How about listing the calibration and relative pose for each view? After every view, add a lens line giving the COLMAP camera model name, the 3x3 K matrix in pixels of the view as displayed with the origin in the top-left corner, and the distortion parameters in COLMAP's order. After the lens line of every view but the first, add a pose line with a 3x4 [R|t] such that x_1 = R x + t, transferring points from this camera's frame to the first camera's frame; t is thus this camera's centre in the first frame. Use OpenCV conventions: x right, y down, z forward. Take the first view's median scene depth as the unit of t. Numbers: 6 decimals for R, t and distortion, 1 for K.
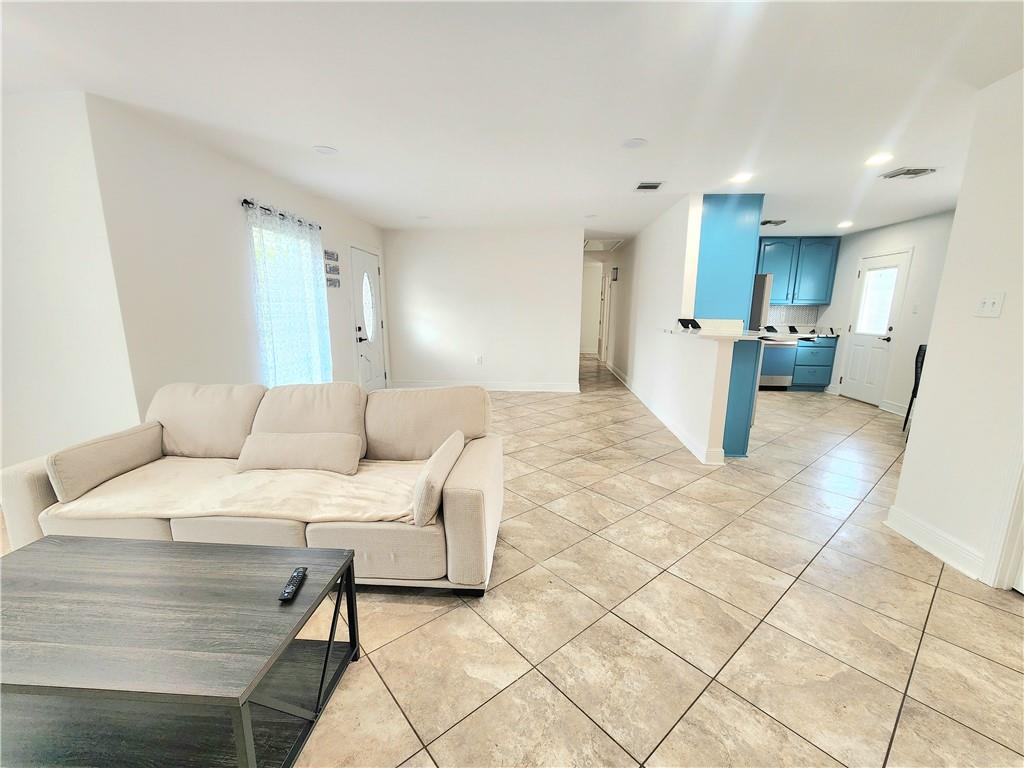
lens RADIAL K [[423.2, 0, 511.5], [0, 423.2, 393.7], [0, 0, 1]] dist [0.001589, 0.001049]
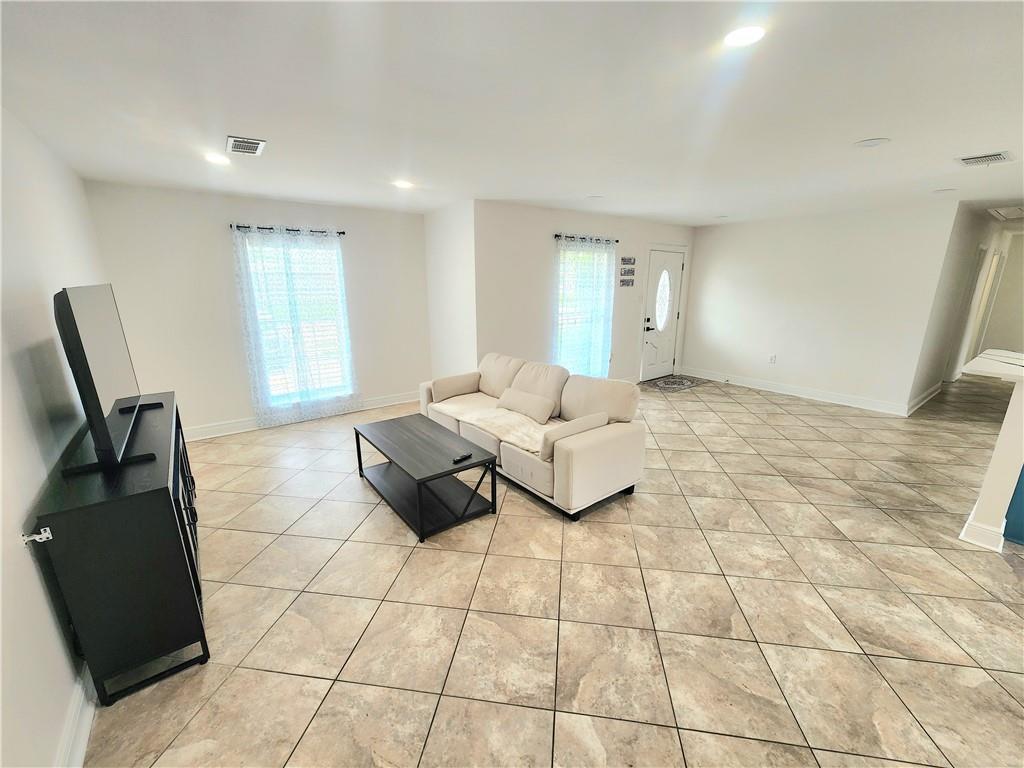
lens RADIAL K [[423.2, 0, 511.5], [0, 423.2, 393.7], [0, 0, 1]] dist [0.001589, 0.001049]
pose [[0.660327, 0.189557, -0.726661, 0.632475], [-0.145420, 0.981580, 0.123911, -0.095364], [0.736764, 0.023850, 0.675729, -0.153417]]
